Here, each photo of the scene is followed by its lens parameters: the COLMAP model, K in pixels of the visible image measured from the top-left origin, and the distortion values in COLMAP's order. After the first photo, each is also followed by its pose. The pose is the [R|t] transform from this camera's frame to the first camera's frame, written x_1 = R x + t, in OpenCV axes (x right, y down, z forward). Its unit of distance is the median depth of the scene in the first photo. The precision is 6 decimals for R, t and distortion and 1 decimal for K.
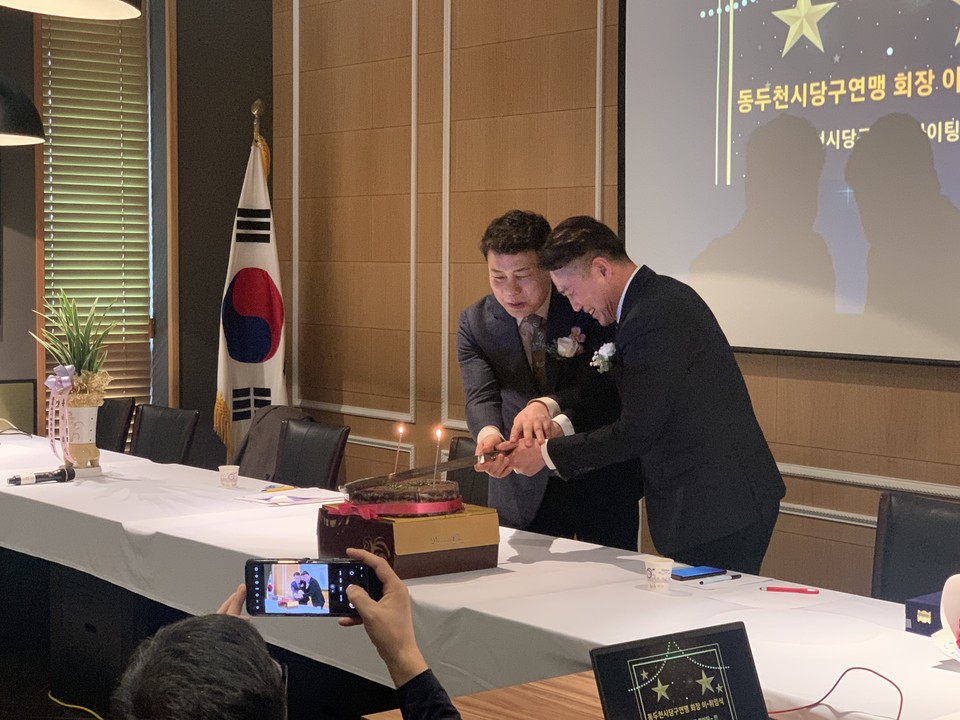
lens RADIAL K [[1693.0, 0, 480.0], [0, 1693.0, 360.0], [0, 0, 1]] dist [0.072960, 0.147207]
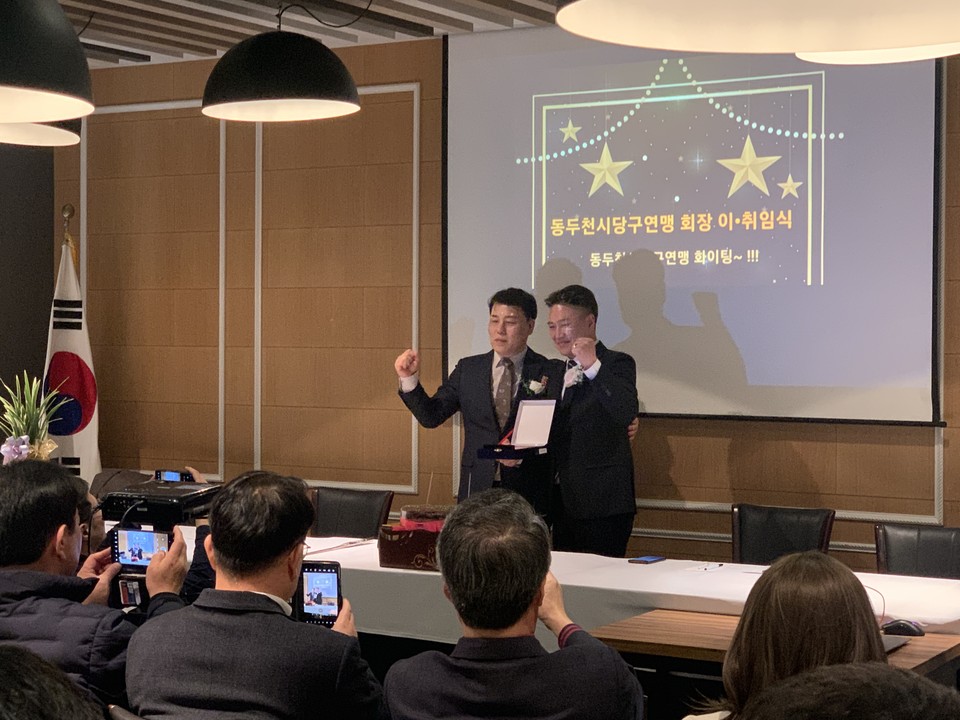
lens RADIAL K [[1807.6, 0, 480.0], [0, 1807.6, 360.0], [0, 0, 1]] dist [-0.053775, 1.811840]
pose [[0.934500, -0.007368, 0.355886, -0.412138], [0.023364, 0.998899, -0.040670, 0.009590], [-0.355195, 0.046321, 0.933644, -0.311940]]
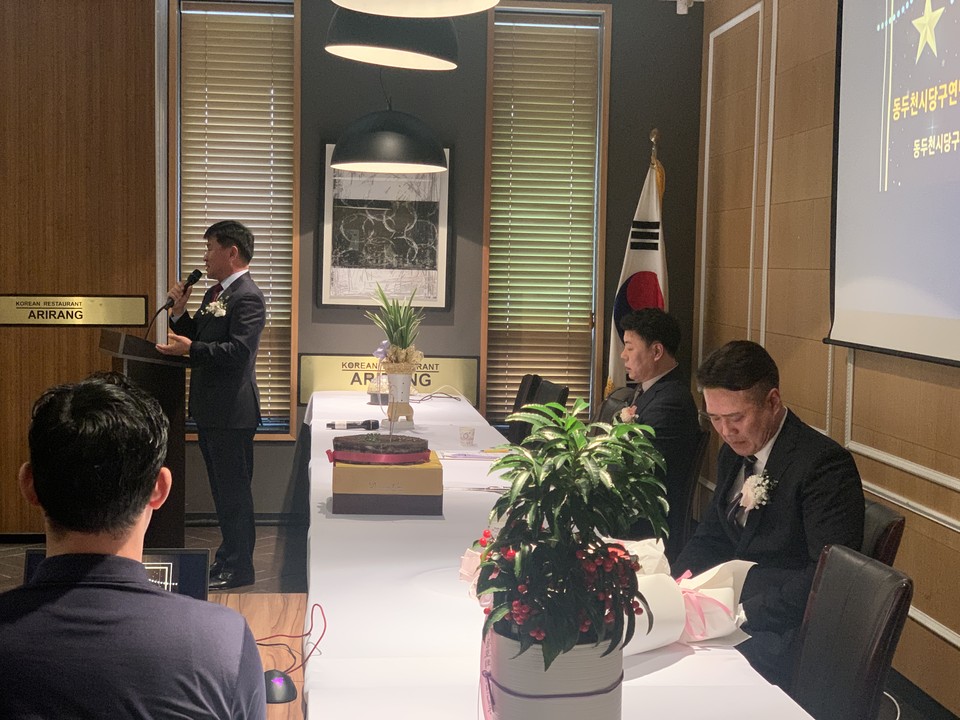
lens RADIAL K [[1429.8, 0, 480.0], [0, 1429.8, 360.0], [0, 0, 1]] dist [0.032148, -0.106467]
pose [[0.836114, 0.049255, -0.546340, 0.425891], [-0.050426, 0.998645, 0.012861, 0.000368], [0.546233, 0.016796, 0.837465, 0.140511]]
